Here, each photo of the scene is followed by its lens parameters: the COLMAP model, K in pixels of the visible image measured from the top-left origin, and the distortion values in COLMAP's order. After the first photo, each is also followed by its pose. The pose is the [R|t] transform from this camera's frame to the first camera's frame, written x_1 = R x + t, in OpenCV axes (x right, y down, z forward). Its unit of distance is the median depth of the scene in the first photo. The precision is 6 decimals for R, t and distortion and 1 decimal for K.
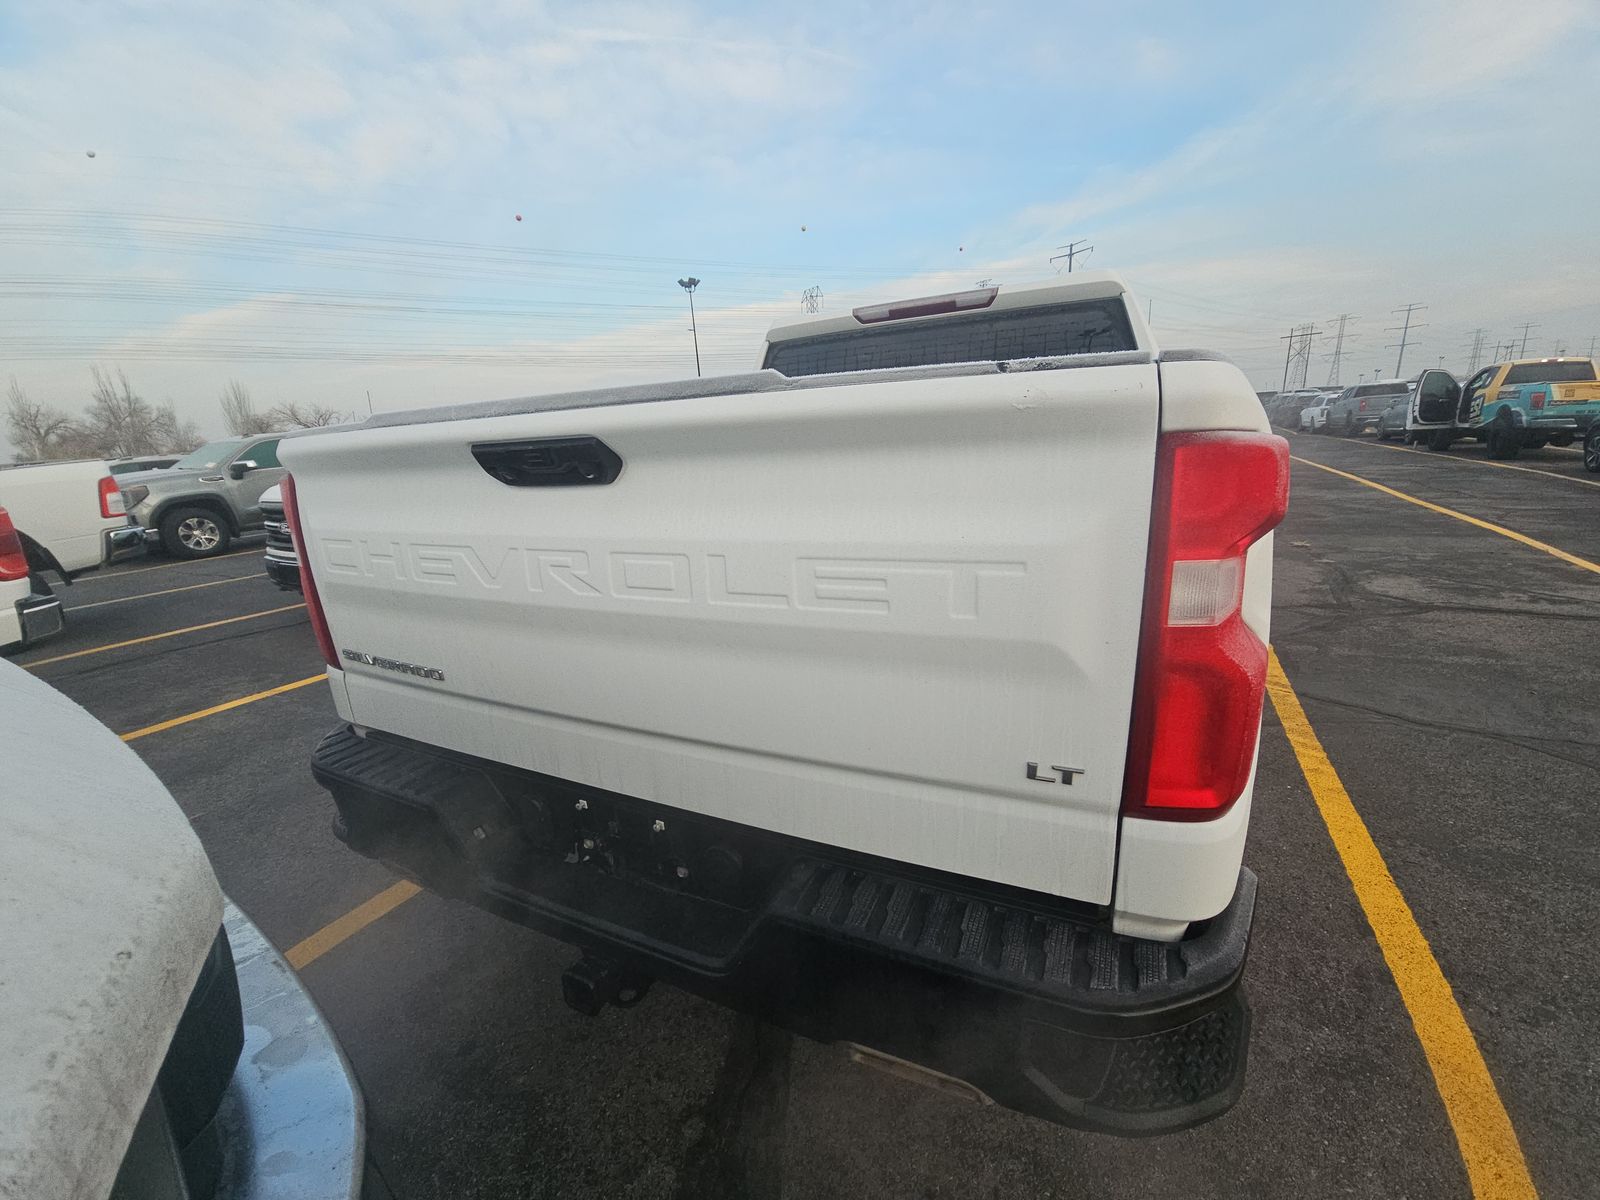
lens RADIAL K [[653.2, 0, 804.4], [0, 653.2, 602.1], [0, 0, 1]] dist [0.015385, -0.011289]
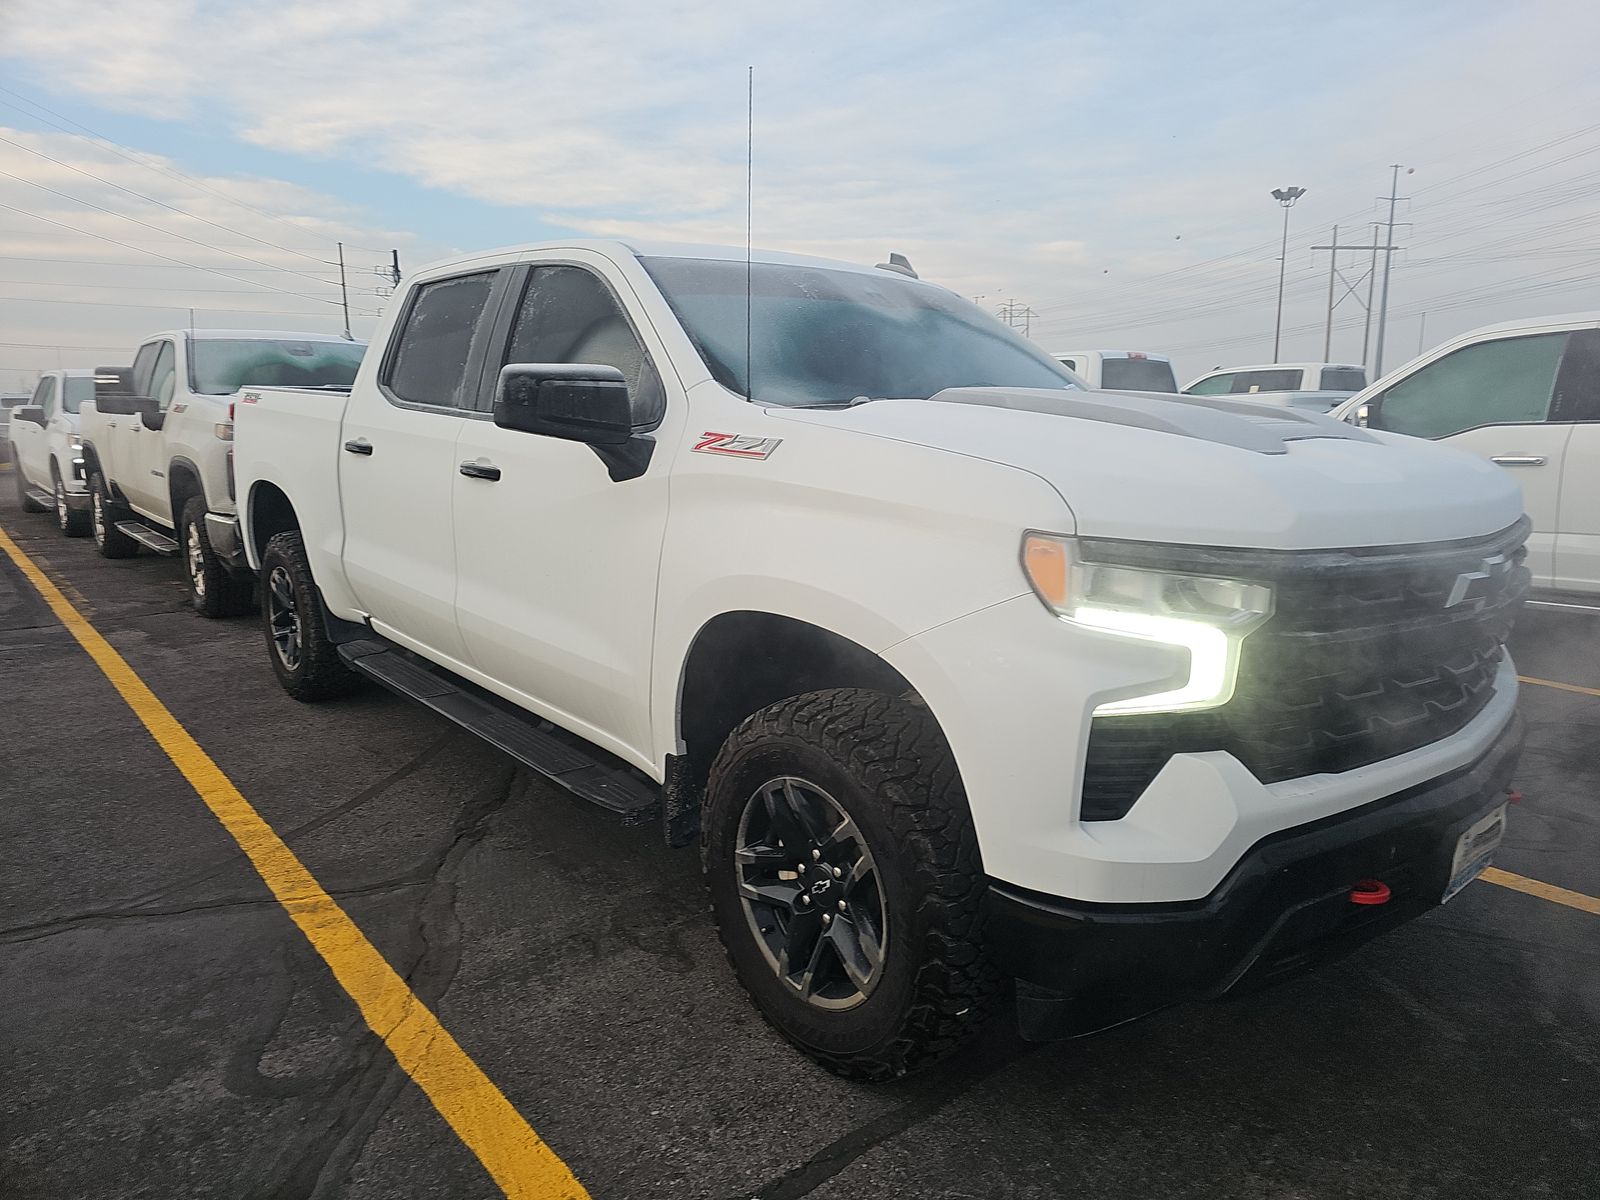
lens RADIAL K [[1049.0, 0, 824.3], [0, 1049.0, 570.1], [0, 0, 1]] dist [0.025500, -0.003784]
pose [[-0.374755, 0.190942, -0.907249, 1.695476], [-0.213457, 0.934503, 0.284850, -0.602491], [0.902217, 0.300408, -0.309452, 2.049462]]
